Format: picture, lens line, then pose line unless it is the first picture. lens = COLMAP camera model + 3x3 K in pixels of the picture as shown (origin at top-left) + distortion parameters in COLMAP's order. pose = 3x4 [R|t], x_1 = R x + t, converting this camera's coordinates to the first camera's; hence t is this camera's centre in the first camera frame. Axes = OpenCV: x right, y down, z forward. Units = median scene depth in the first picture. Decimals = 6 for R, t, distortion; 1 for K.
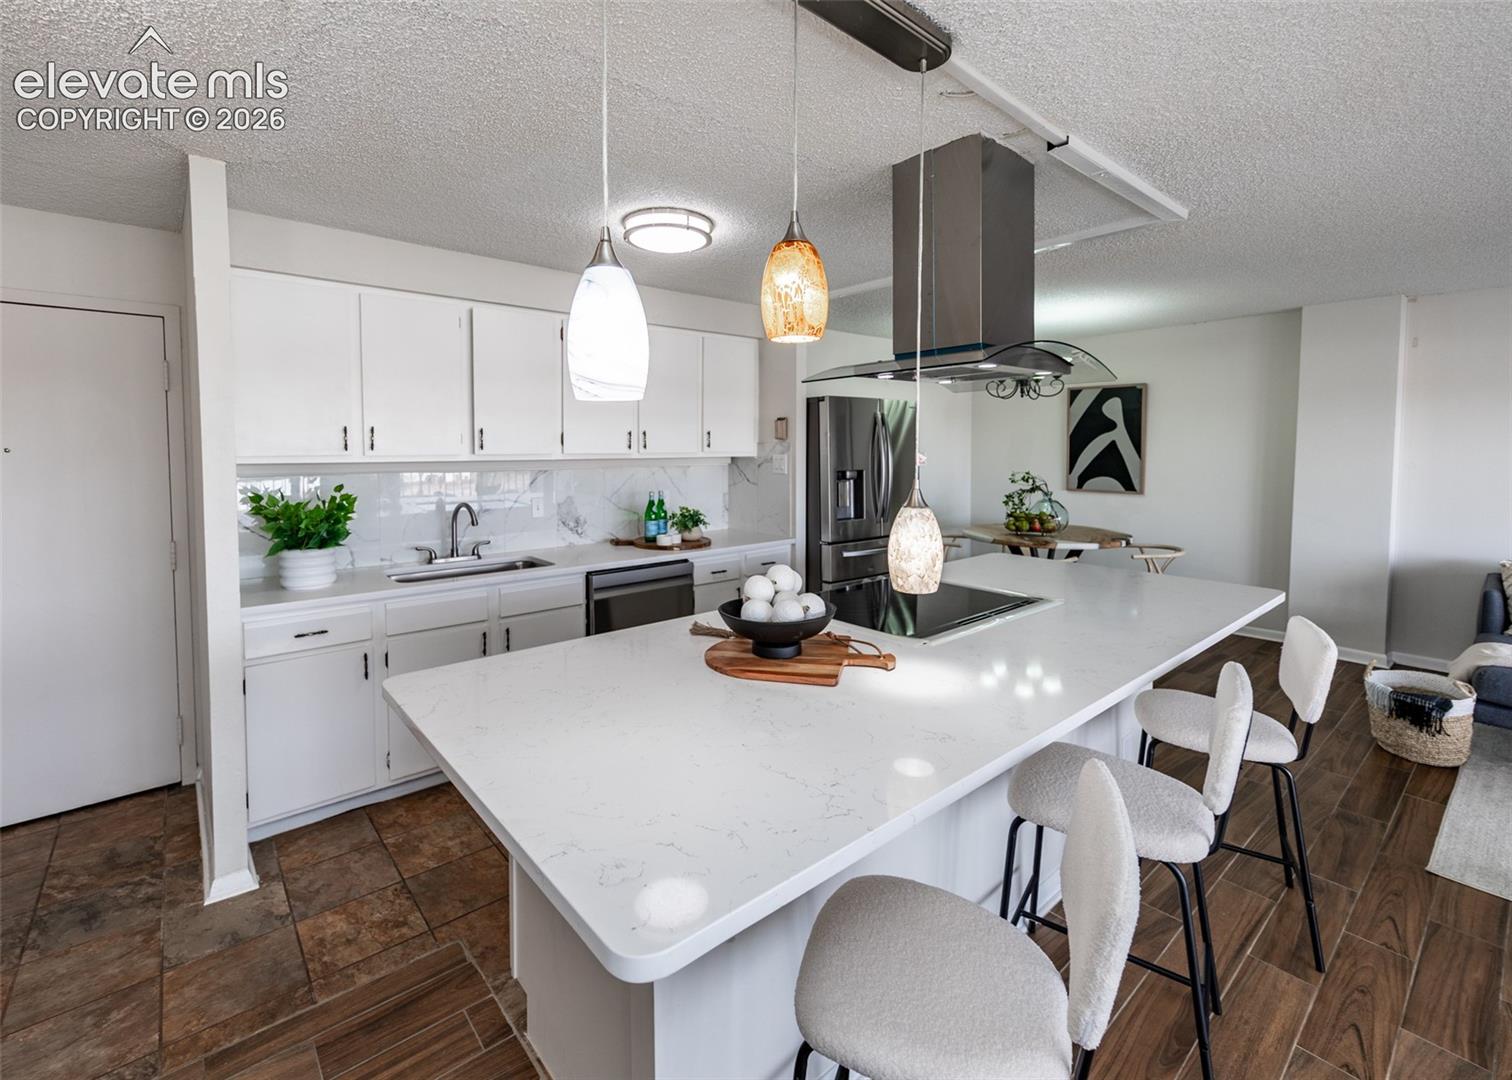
lens RADIAL K [[682.2, 0, 730.1], [0, 682.2, 471.4], [0, 0, 1]] dist [0.013064, -0.000577]
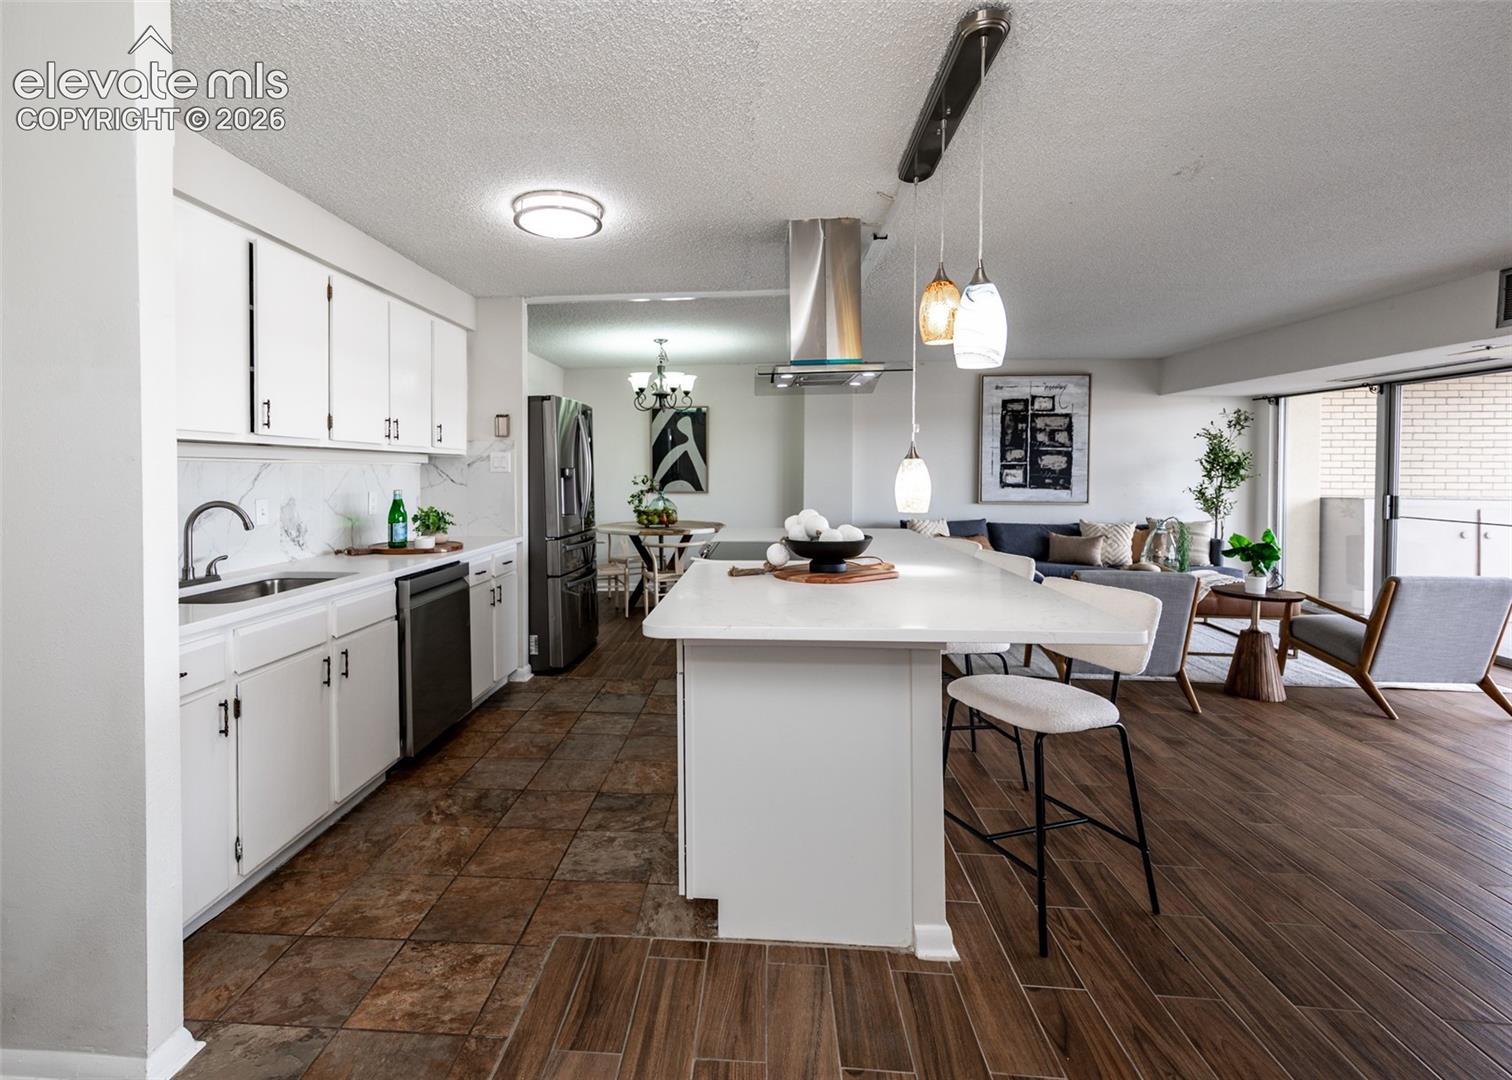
lens RADIAL K [[712.9, 0, 707.1], [0, 712.9, 488.2], [0, 0, 1]] dist [0.013351, 0.000758]
pose [[0.709023, -0.016658, 0.704989, -0.599172], [0.027224, 0.999622, -0.003760, 0.052021], [-0.704660, 0.021858, 0.709209, 0.095620]]
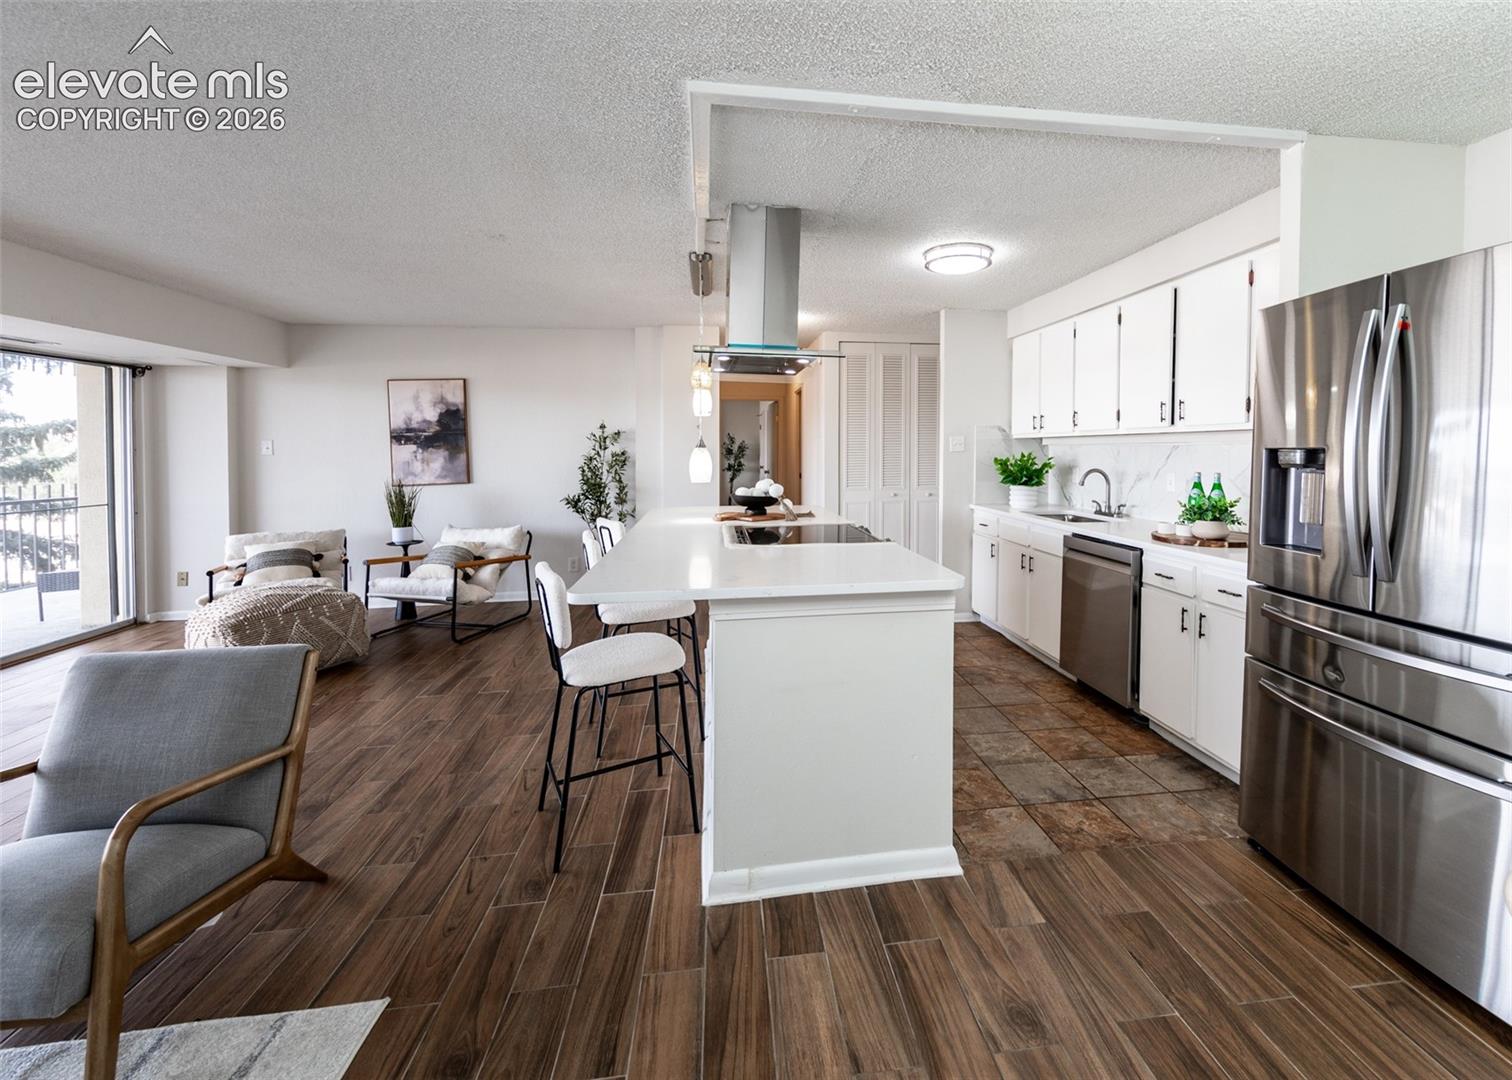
lens RADIAL K [[663.9, 0, 823.3], [0, 663.9, 483.4], [0, 0, 1]] dist [0.001321, 0.001010]
pose [[-0.511634, 0.045629, -0.857991, 1.008093], [-0.024775, 0.997390, 0.067816, -0.000415], [0.858846, 0.055953, -0.509169, 1.281306]]
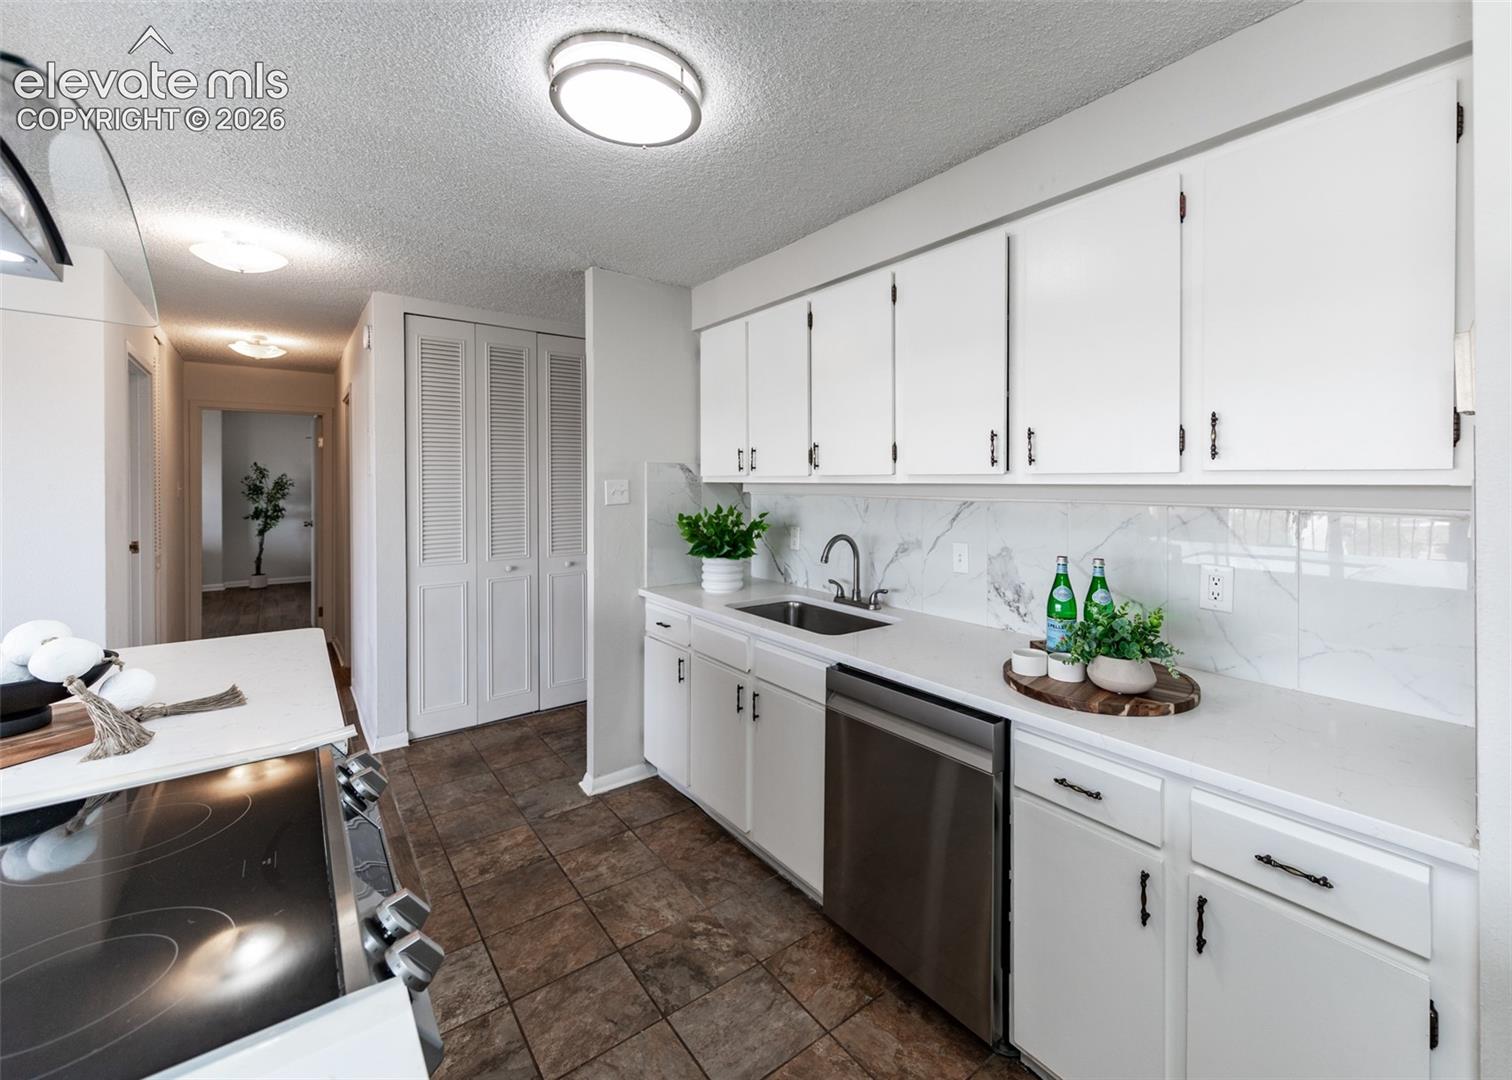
lens RADIAL K [[627.8, 0, 827.5], [0, 627.8, 491.7], [0, 0, 1]] dist [0.000507, 0.001934]
pose [[0.002196, 0.016738, -0.999857, 0.394821], [-0.032851, 0.999321, 0.016657, -0.021210], [0.999458, 0.032810, 0.002744, 1.047749]]
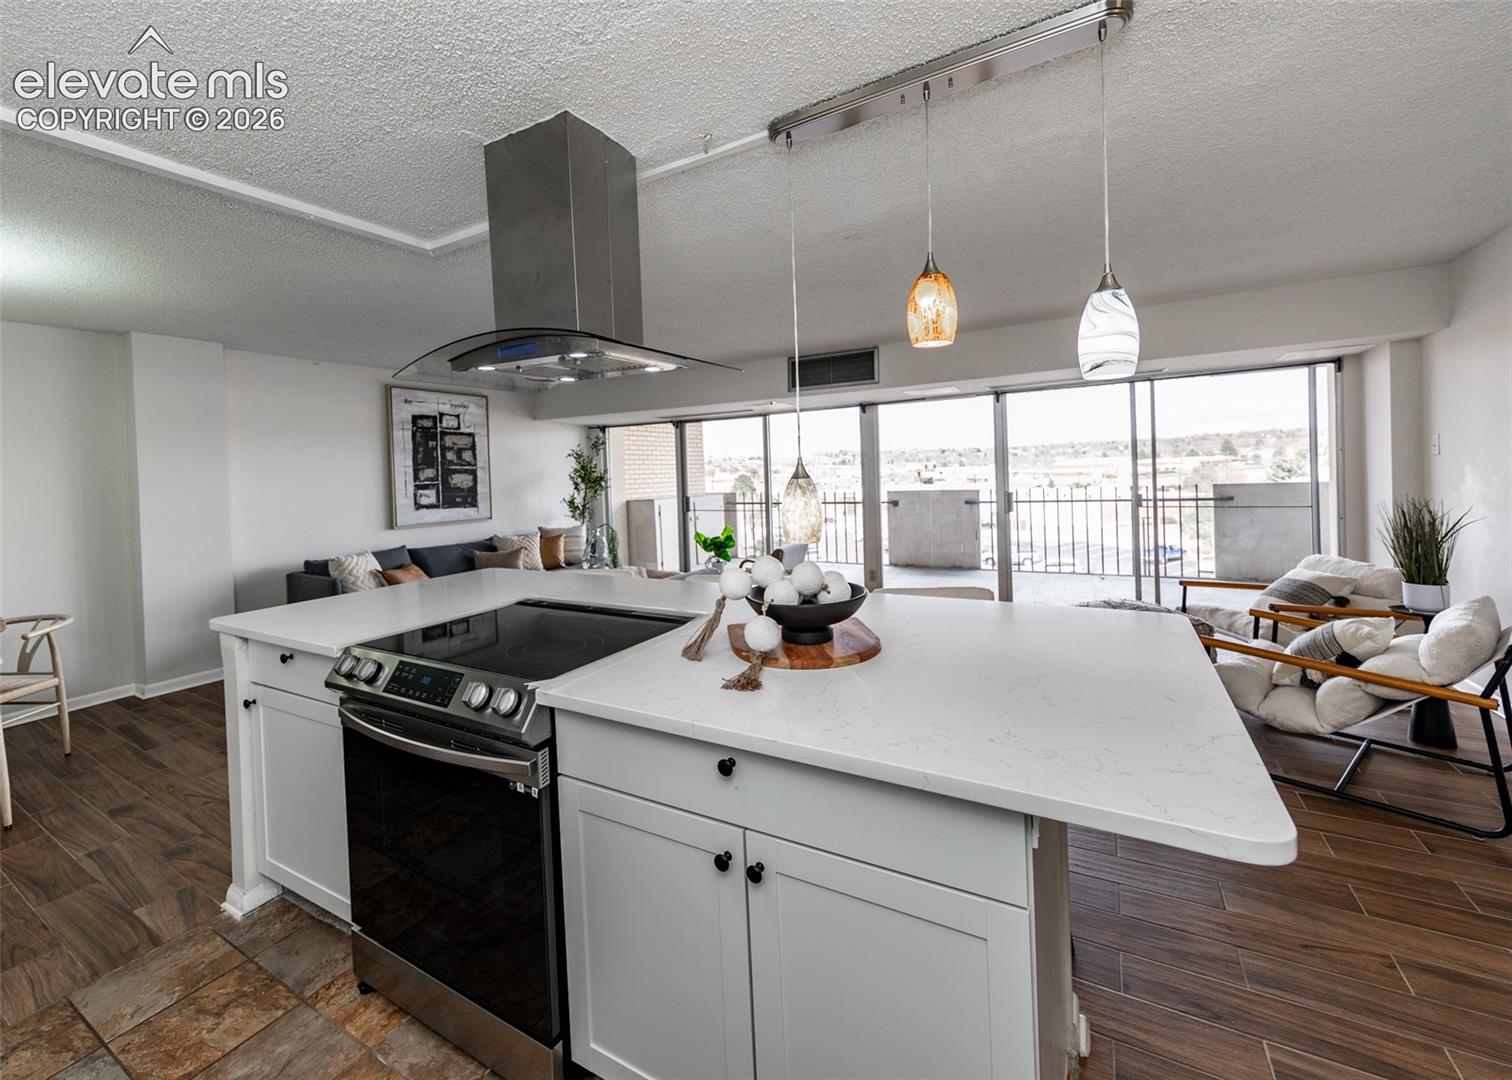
lens RADIAL K [[627.8, 0, 727.2], [0, 627.8, 480.1], [0, 0, 1]] dist [0.000507, 0.001934]
pose [[-0.331002, 0.001014, 0.943629, -0.386319], [0.072876, 0.997040, 0.024492, 0.002916], [-0.940812, 0.076875, -0.330096, 0.779004]]
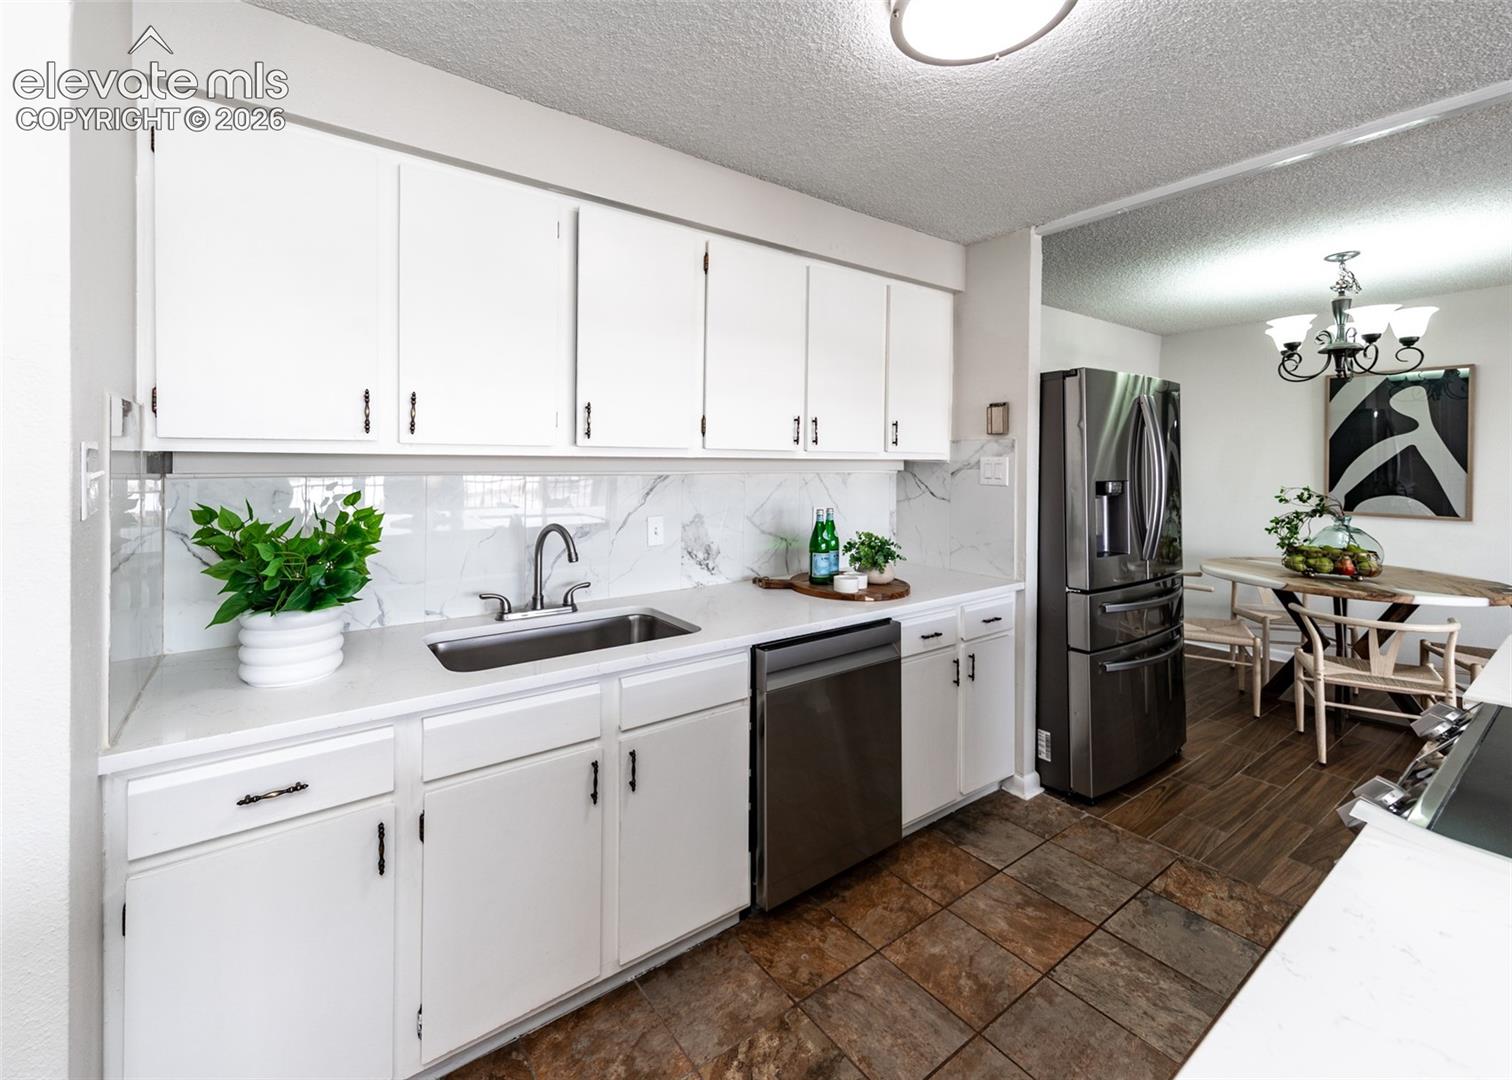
lens RADIAL K [[627.8, 0, 695.9], [0, 627.8, 465.7], [0, 0, 1]] dist [0.000507, 0.001934]
pose [[0.994052, 0.007450, -0.108652, -0.213329], [-0.010912, 0.999450, -0.031304, 0.009450], [0.108359, 0.032303, 0.993587, 0.470490]]
